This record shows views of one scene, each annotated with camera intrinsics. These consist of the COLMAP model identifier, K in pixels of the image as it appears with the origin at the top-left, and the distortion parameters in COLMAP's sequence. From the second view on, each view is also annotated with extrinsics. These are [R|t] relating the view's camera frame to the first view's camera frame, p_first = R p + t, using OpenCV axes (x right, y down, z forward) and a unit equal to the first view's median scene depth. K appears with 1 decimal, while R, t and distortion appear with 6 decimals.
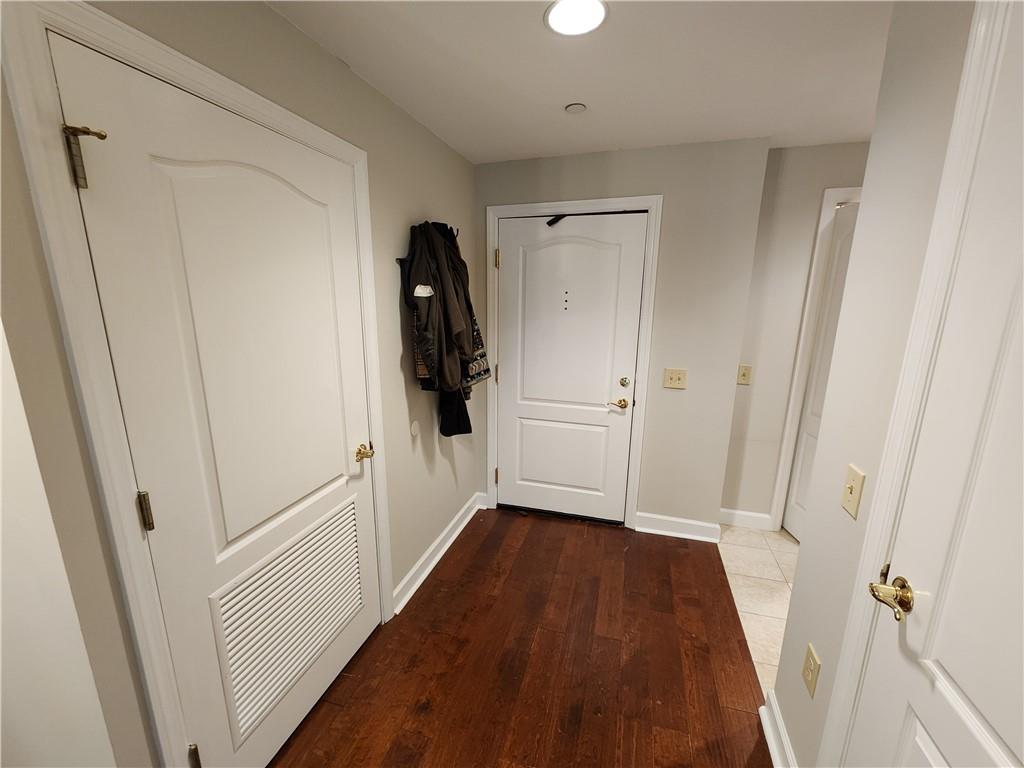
lens RADIAL K [[419.5, 0, 509.5], [0, 419.5, 384.1], [0, 0, 1]] dist [-0.001681, -0.000565]
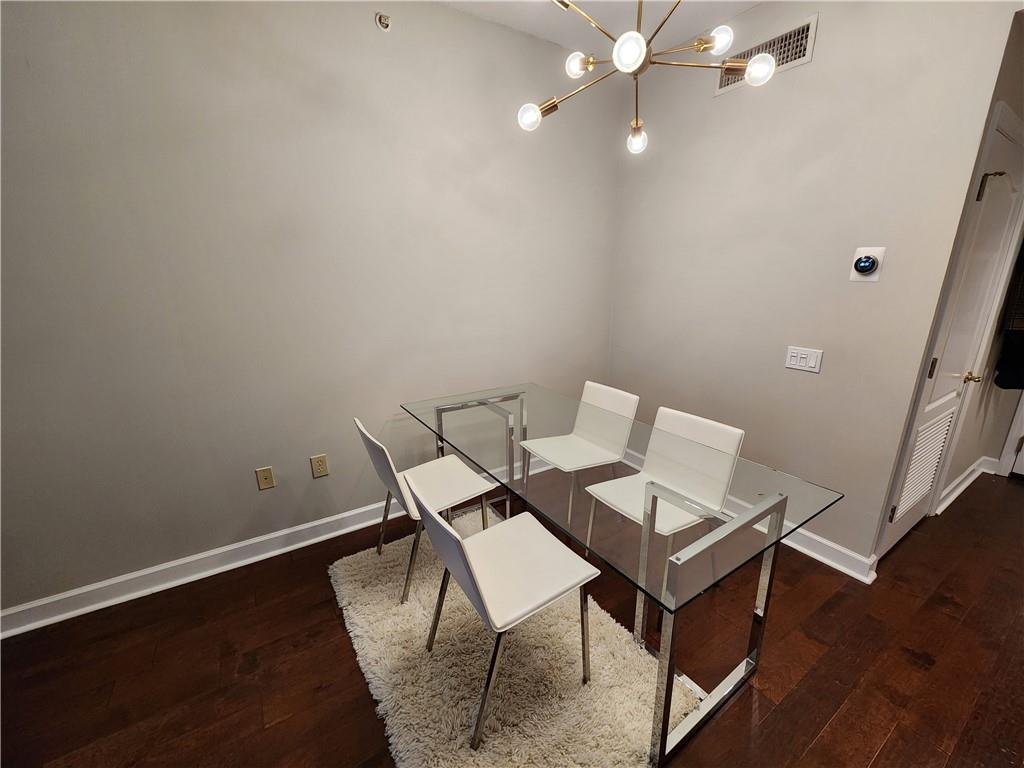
lens RADIAL K [[419.5, 0, 515.7], [0, 419.5, 388.0], [0, 0, 1]] dist [-0.001681, -0.000565]
pose [[0.772290, 0.149733, -0.617372, -0.367738], [-0.130643, 0.988488, 0.076315, 0.161776], [0.621691, 0.021718, 0.782961, -0.567713]]
